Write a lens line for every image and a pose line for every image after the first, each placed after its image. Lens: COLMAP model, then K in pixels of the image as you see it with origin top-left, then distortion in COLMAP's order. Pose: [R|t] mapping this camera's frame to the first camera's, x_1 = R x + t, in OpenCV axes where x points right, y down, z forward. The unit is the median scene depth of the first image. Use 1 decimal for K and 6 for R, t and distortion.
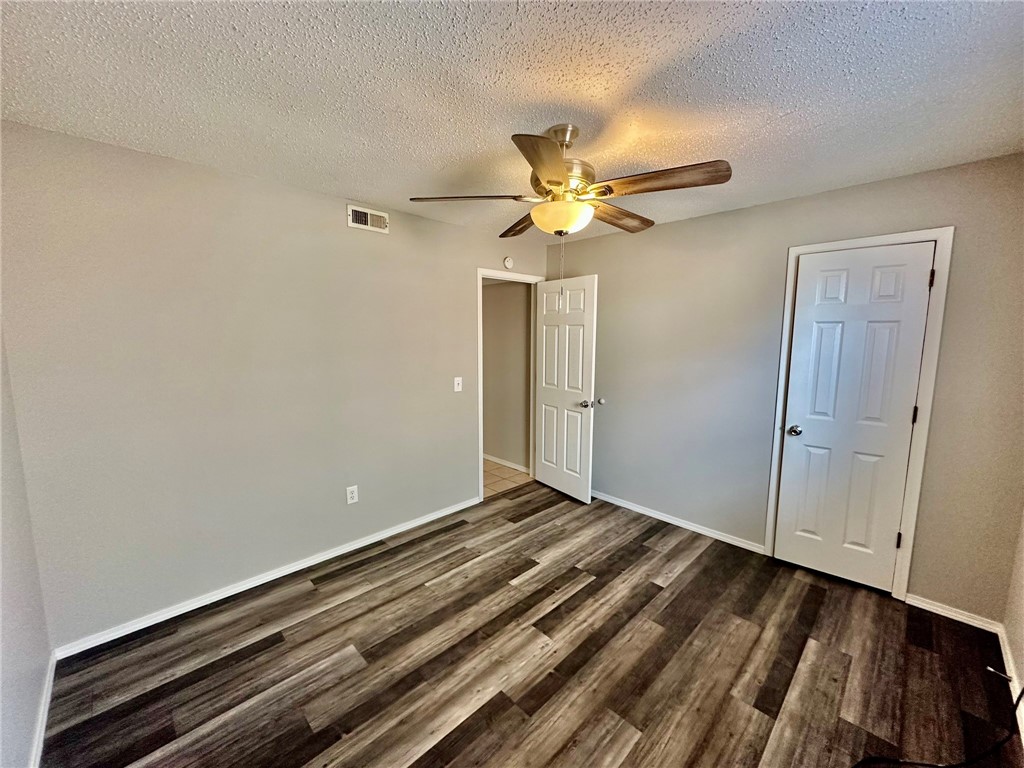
lens RADIAL K [[407.1, 0, 516.7], [0, 407.1, 385.2], [0, 0, 1]] dist [-0.000954, -0.000054]
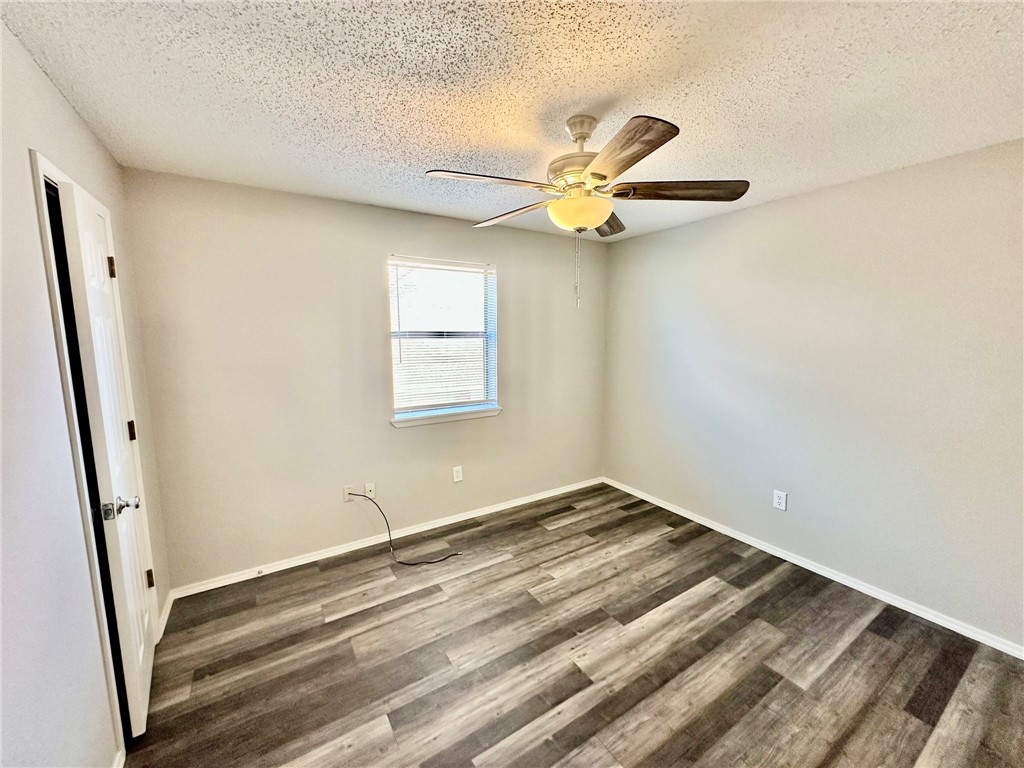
lens RADIAL K [[407.1, 0, 508.7], [0, 407.1, 380.1], [0, 0, 1]] dist [-0.000954, -0.000054]
pose [[-0.974084, -0.027954, 0.224454, 0.041053], [0.027557, 0.970274, 0.240434, -0.247902], [-0.224503, 0.240388, -0.944358, 1.879950]]
